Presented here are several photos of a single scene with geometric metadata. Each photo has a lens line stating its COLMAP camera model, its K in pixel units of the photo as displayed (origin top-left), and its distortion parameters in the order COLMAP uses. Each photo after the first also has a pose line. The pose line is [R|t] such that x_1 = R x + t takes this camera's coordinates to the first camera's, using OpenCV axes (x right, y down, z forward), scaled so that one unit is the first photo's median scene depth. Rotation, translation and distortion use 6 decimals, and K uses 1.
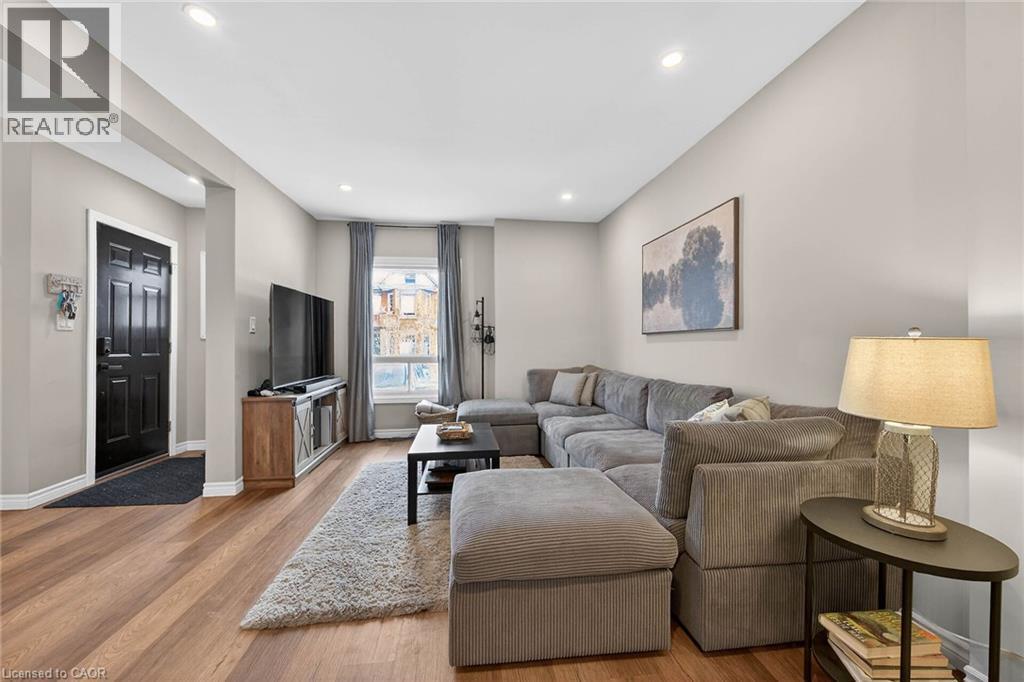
lens RADIAL K [[401.6, 0, 511.7], [0, 401.6, 342.8], [0, 0, 1]] dist [0.000254, 0.000080]
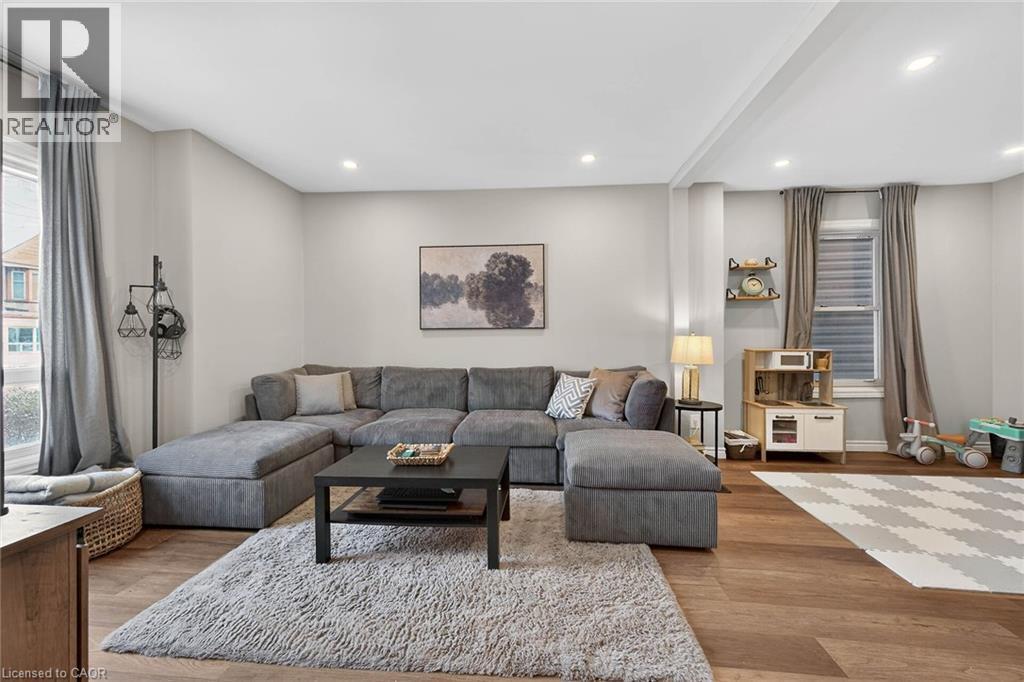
lens RADIAL K [[401.6, 0, 515.9], [0, 401.6, 337.2], [0, 0, 1]] dist [0.000254, 0.000080]
pose [[0.220430, -0.004203, 0.975394, -0.832520], [0.000539, 0.999991, 0.004187, -0.006021], [-0.975403, -0.000397, 0.220430, 0.644971]]
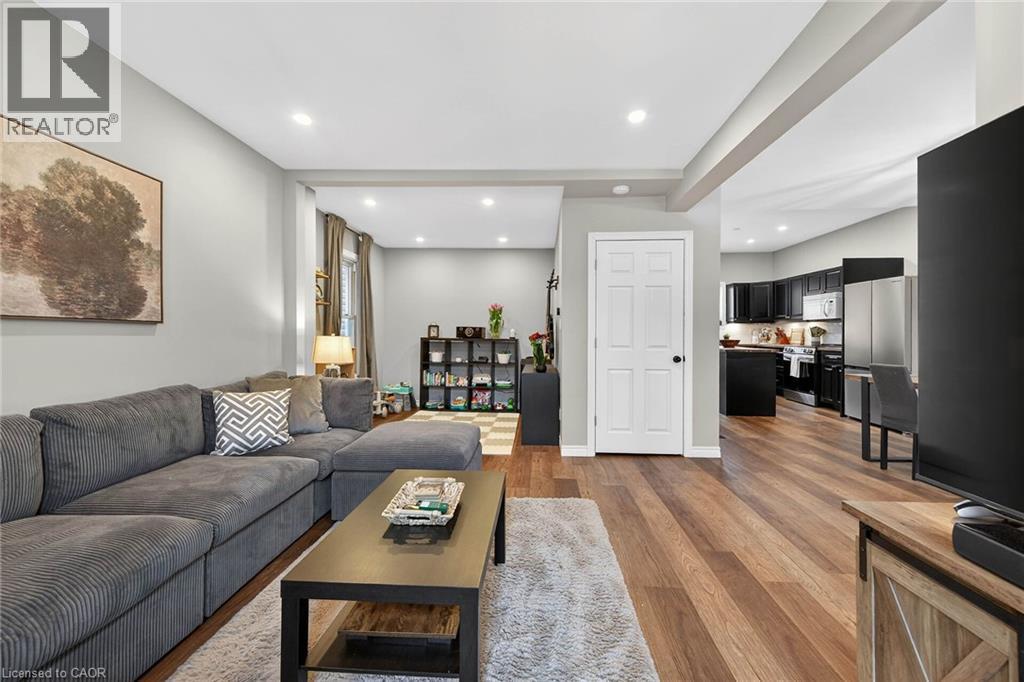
lens RADIAL K [[401.6, 0, 519.7], [0, 401.6, 335.3], [0, 0, 1]] dist [0.000254, 0.000080]
pose [[-0.985106, 0.000088, 0.171949, -0.354803], [-0.001066, 0.999978, -0.006616, -0.000702], [-0.171946, -0.006700, -0.985084, 1.495773]]
